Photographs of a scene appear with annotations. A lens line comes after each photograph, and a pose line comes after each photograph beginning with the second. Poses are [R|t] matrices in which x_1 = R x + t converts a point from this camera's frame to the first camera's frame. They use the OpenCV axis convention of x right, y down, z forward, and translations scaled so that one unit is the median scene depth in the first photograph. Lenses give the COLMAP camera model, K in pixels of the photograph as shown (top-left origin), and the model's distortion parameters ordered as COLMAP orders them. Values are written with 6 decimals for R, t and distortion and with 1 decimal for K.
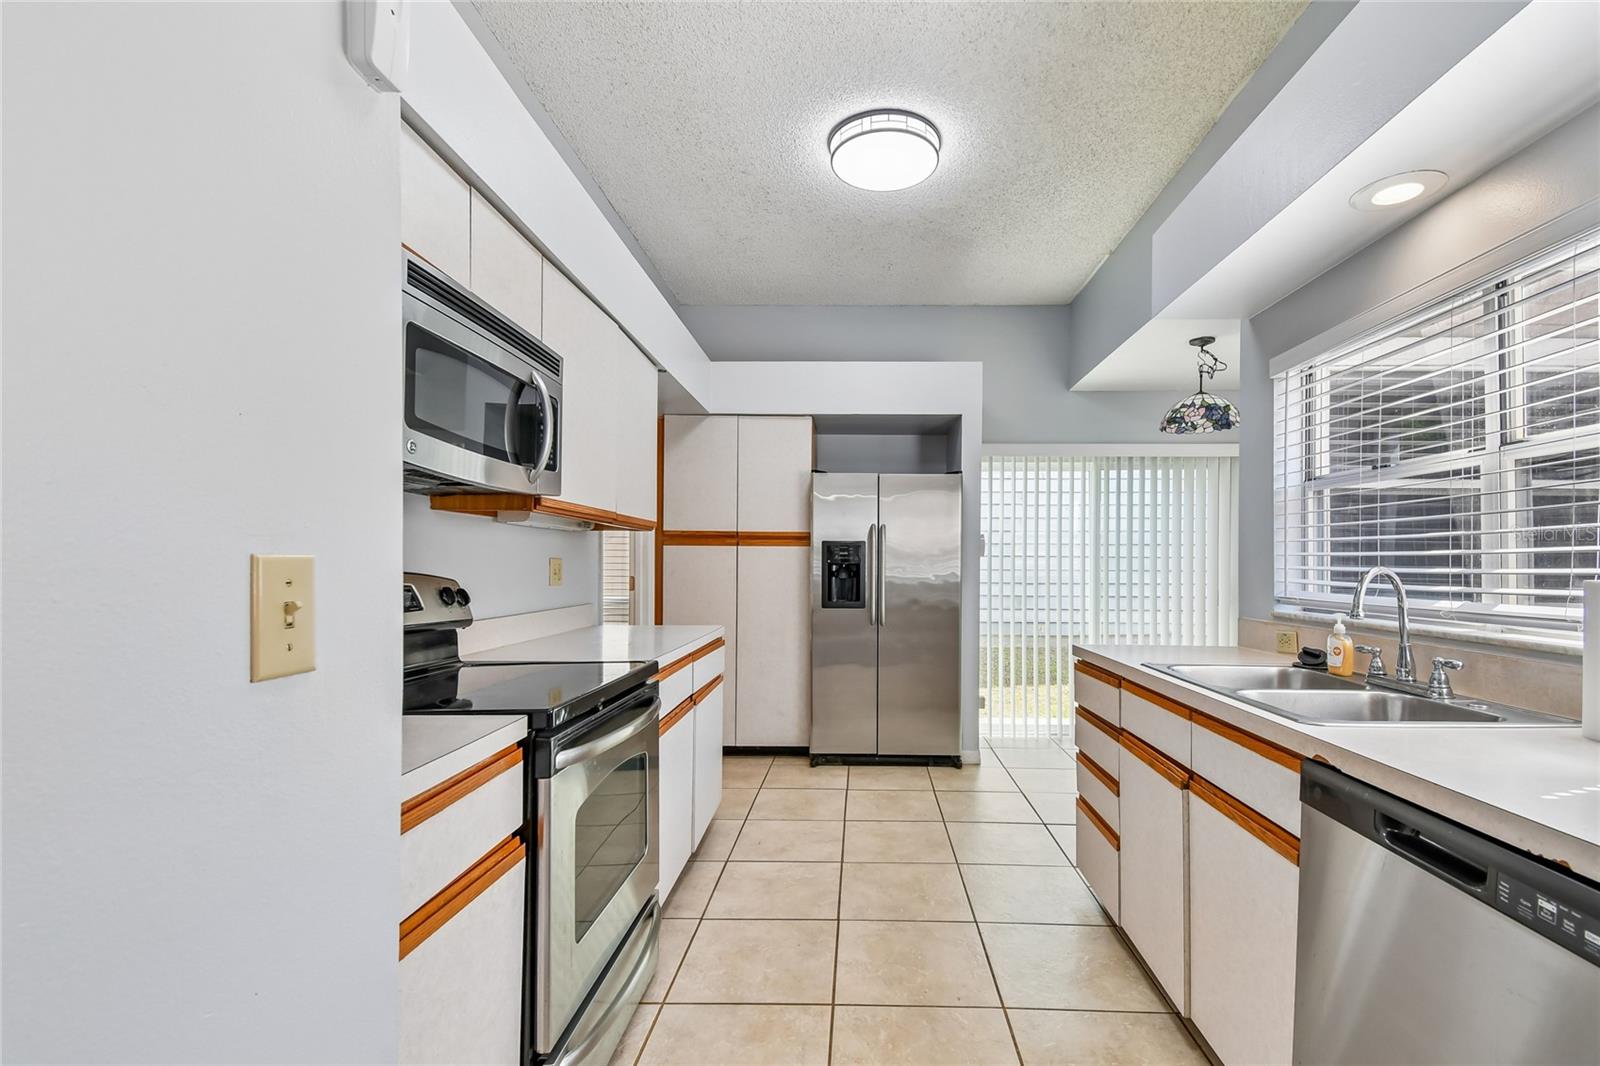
lens RADIAL K [[696.1, 0, 807.5], [0, 696.1, 560.8], [0, 0, 1]] dist [-0.000868, -0.000259]
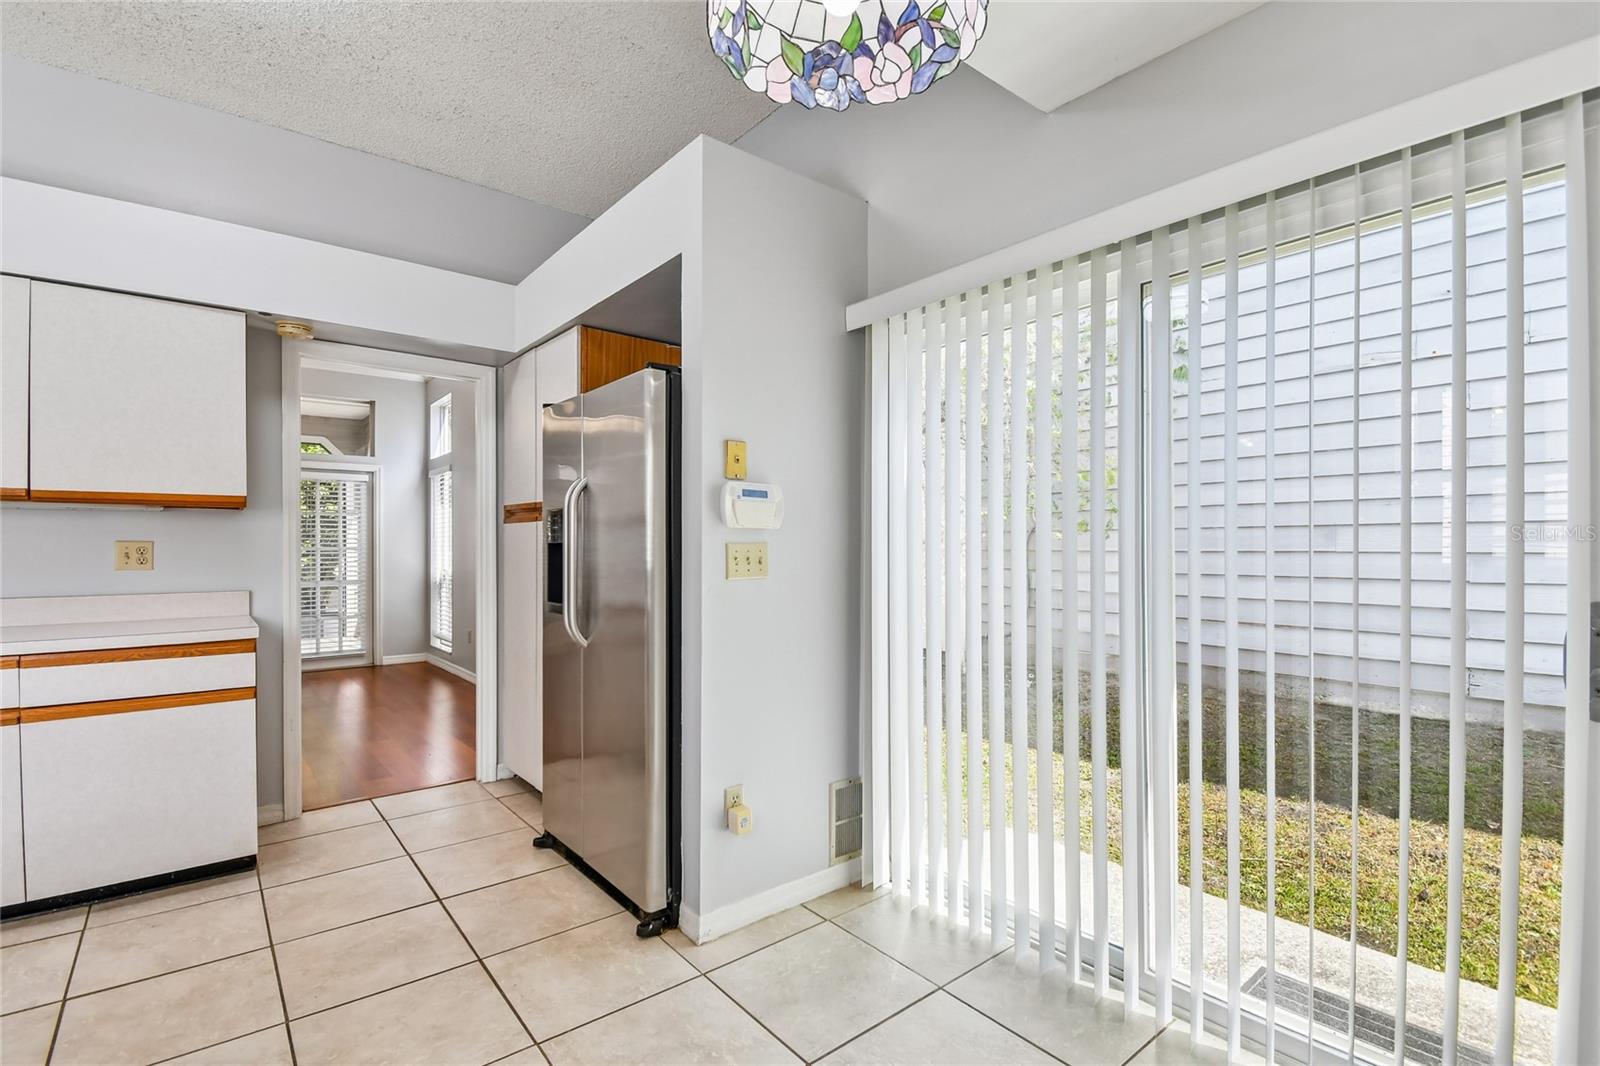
lens RADIAL K [[716.0, 0, 796.0], [0, 716.0, 541.8], [0, 0, 1]] dist [-0.003259, -0.001130]
pose [[0.680934, -0.003375, -0.732337, 0.707715], [0.003731, 0.999992, -0.001139, 0.005074], [0.732335, -0.001956, 0.680941, 0.741845]]
